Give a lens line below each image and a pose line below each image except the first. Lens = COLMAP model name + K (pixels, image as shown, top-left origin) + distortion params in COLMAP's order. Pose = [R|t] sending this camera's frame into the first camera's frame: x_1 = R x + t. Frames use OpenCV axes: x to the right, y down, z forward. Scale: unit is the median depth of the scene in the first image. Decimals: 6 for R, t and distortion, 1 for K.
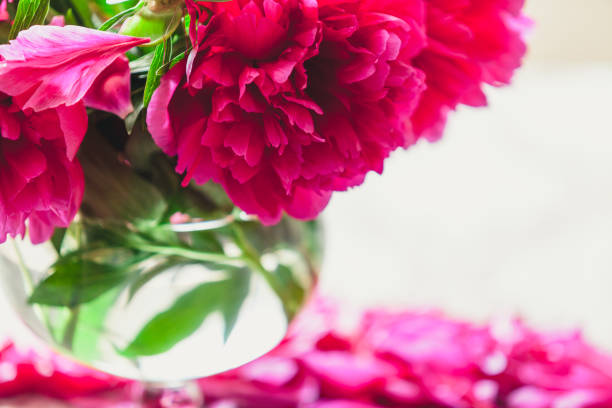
lens RADIAL K [[3623.6, 0, 306.0], [0, 3623.6, 204.0], [0, 0, 1]] dist [0.136980, -21.926388]
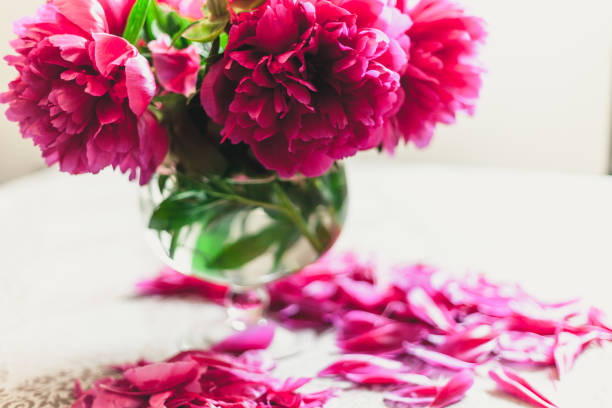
lens RADIAL K [[959.2, 0, 306.0], [0, 959.2, 204.0], [0, 0, 1]] dist [0.012004, 0.046942]
pose [[0.980662, 0.064100, -0.184912, 0.070988], [-0.077736, 0.994689, -0.067454, 0.042315], [0.179606, 0.080524, 0.980437, 0.645706]]
